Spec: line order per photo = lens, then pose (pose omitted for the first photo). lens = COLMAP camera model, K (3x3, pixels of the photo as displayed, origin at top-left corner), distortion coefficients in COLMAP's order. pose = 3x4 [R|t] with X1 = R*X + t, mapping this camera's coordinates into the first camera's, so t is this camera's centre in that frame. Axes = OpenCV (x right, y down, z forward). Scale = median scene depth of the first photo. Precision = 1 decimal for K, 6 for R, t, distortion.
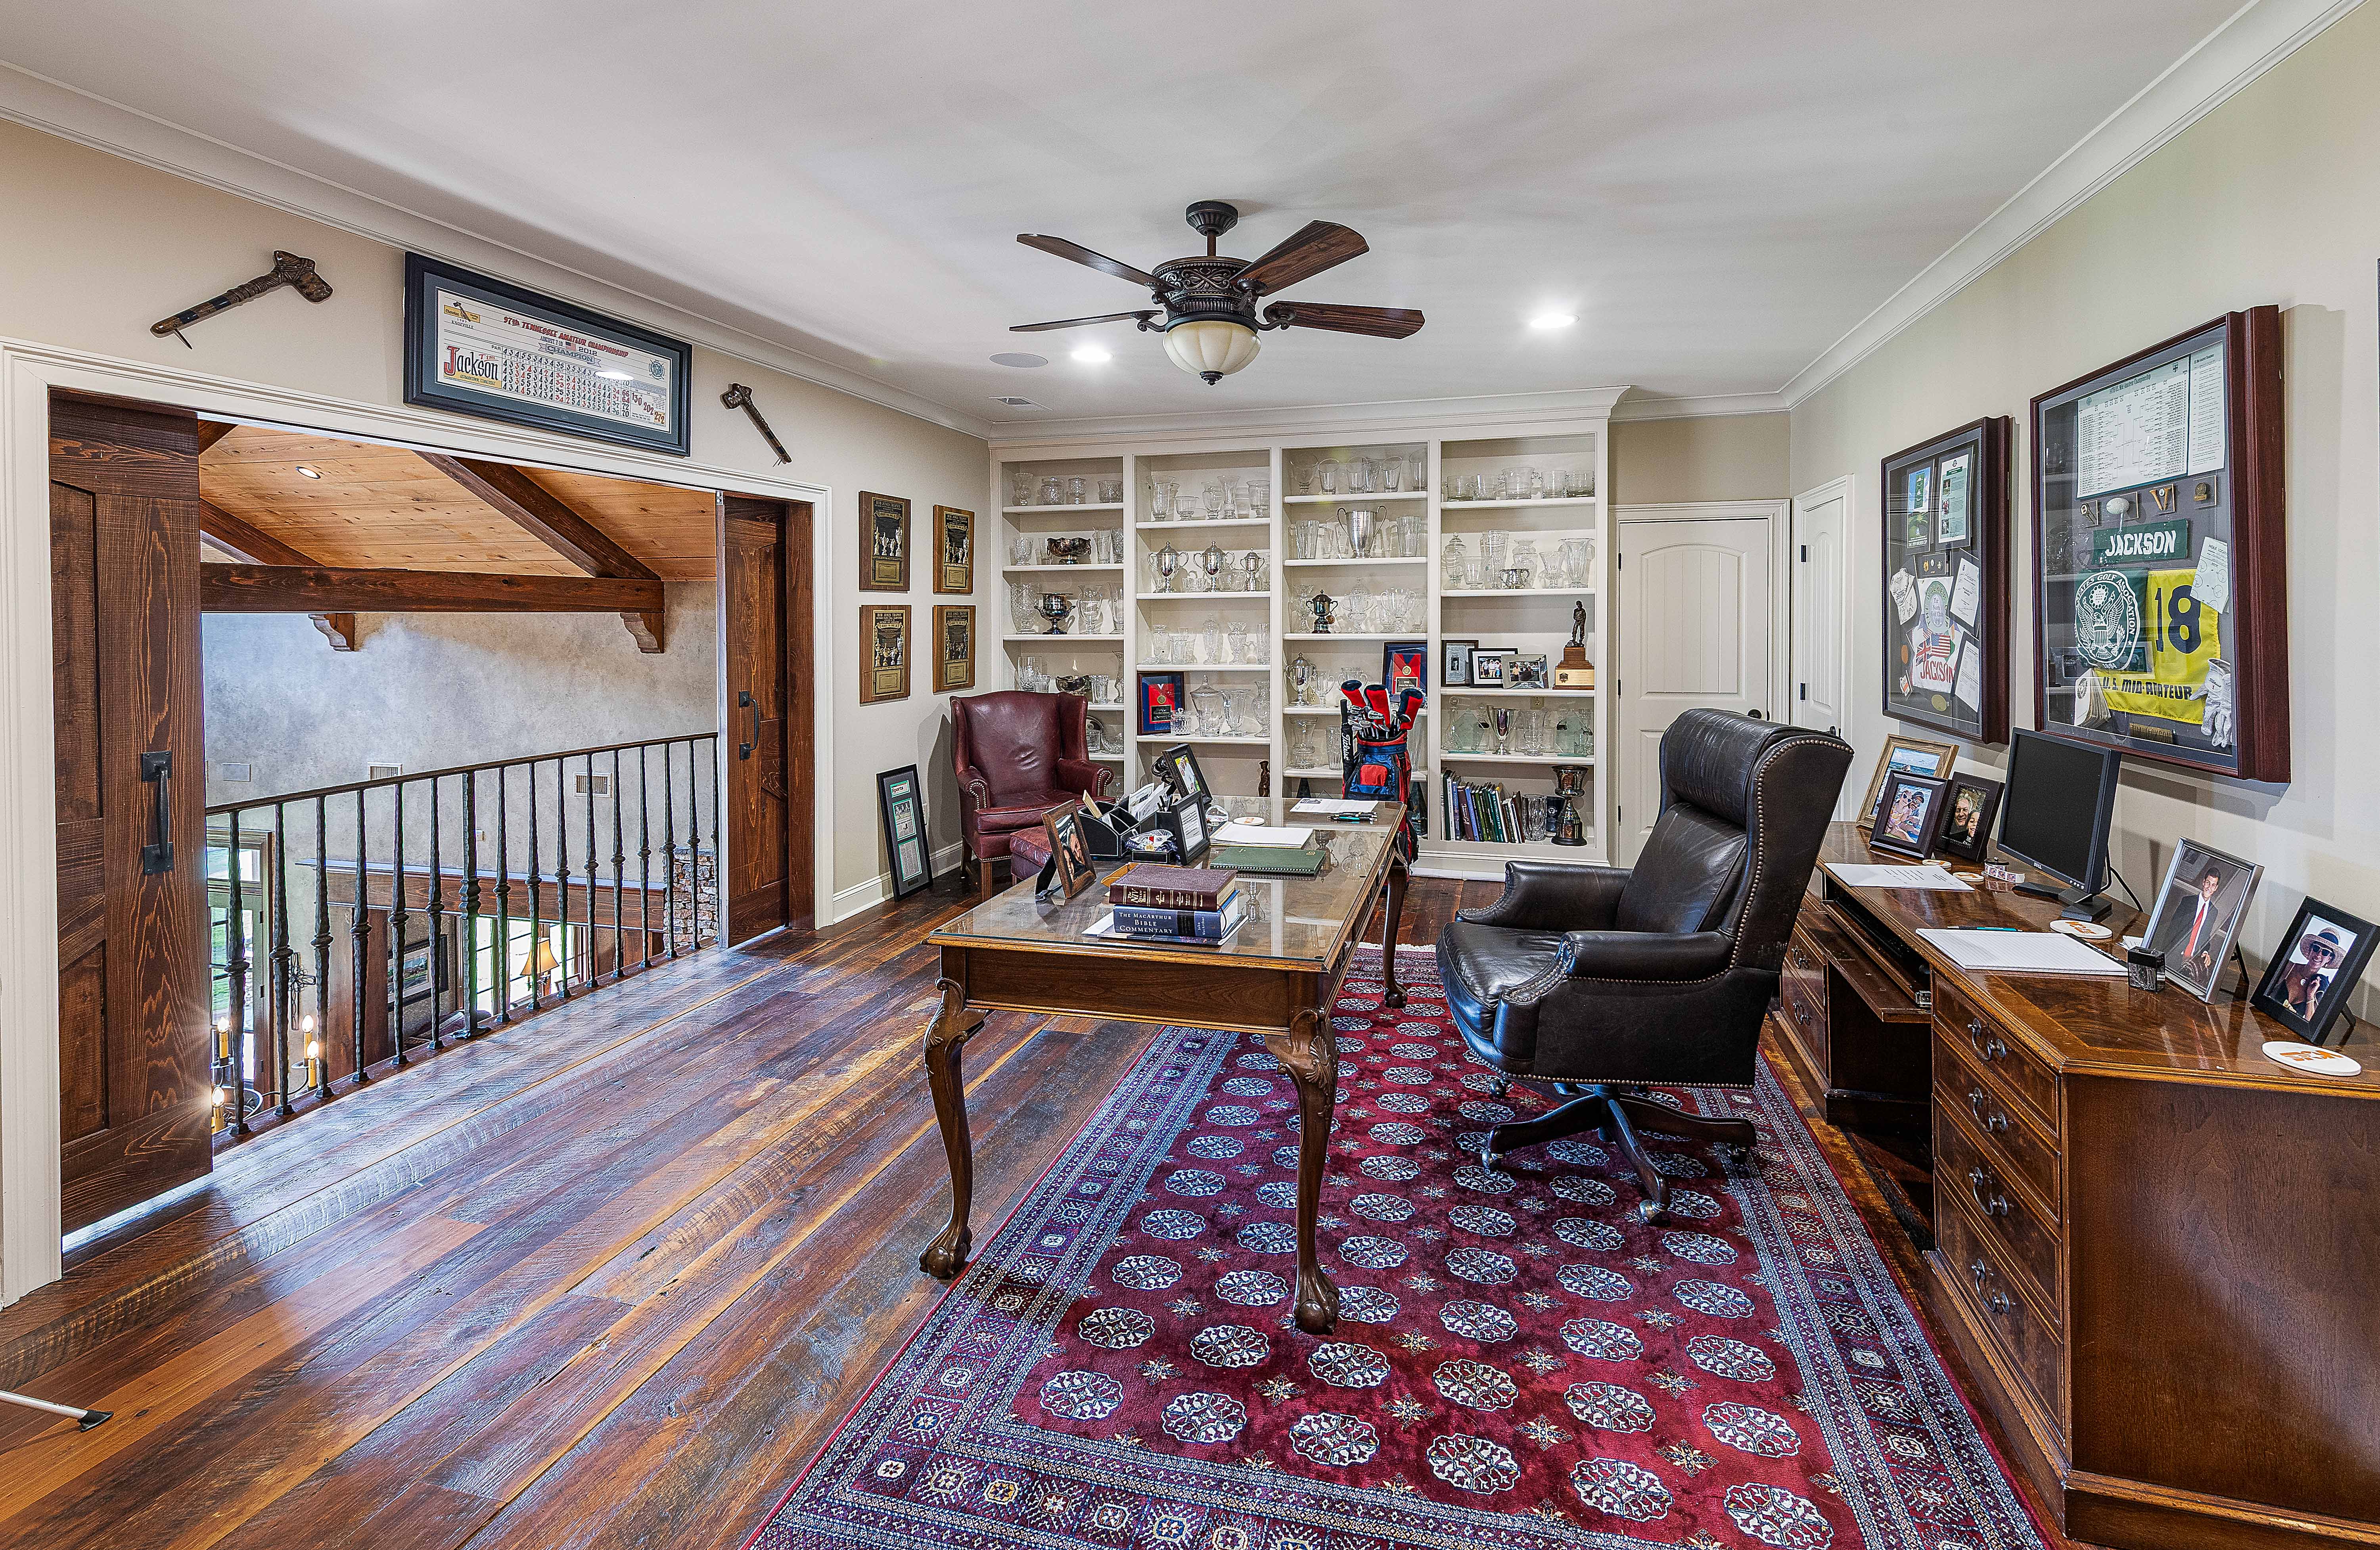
lens RADIAL K [[803.5, 0, 1194.8], [0, 803.5, 773.2], [0, 0, 1]] dist [0.000661, 0.000000]
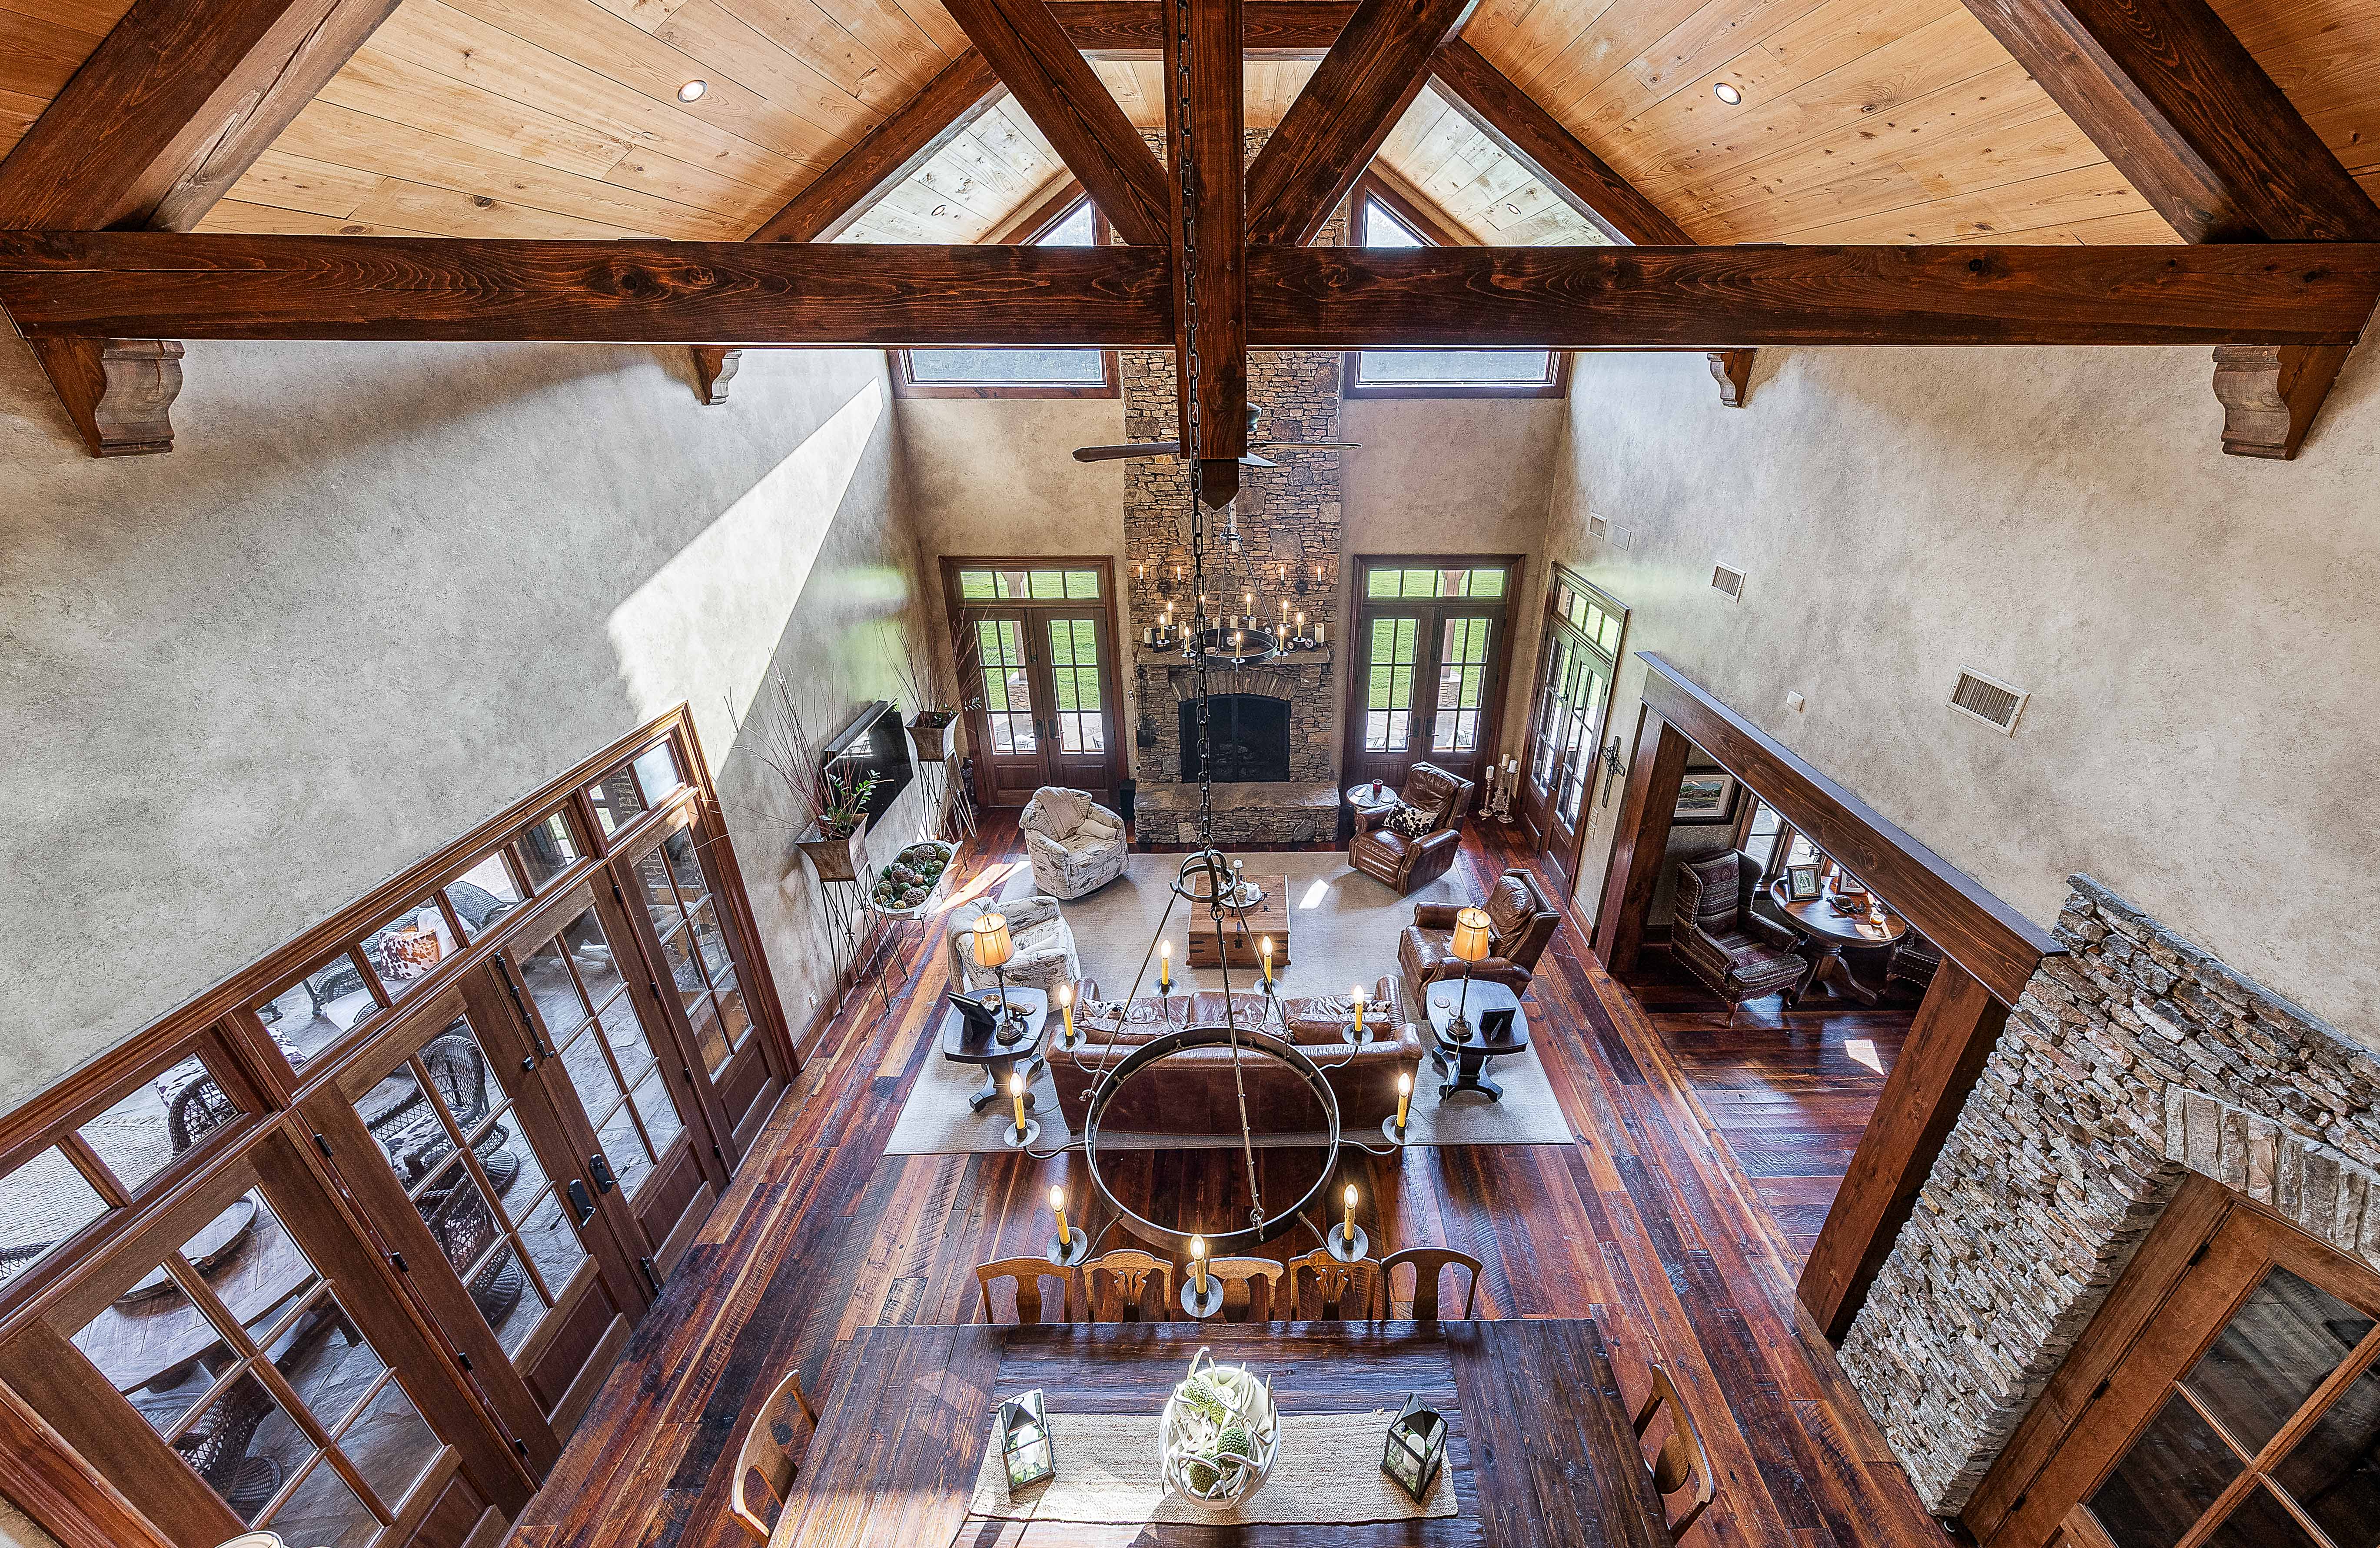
lens RADIAL K [[1212.2, 0, 1191.3], [0, 1212.2, 776.3], [0, 0, 1]] dist [0.001173, 0.000298]
pose [[0.331097, 0.310047, -0.891205, -0.234896], [-0.182523, 0.947682, 0.261885, -0.053378], [0.925775, 0.075956, 0.370366, 0.276071]]
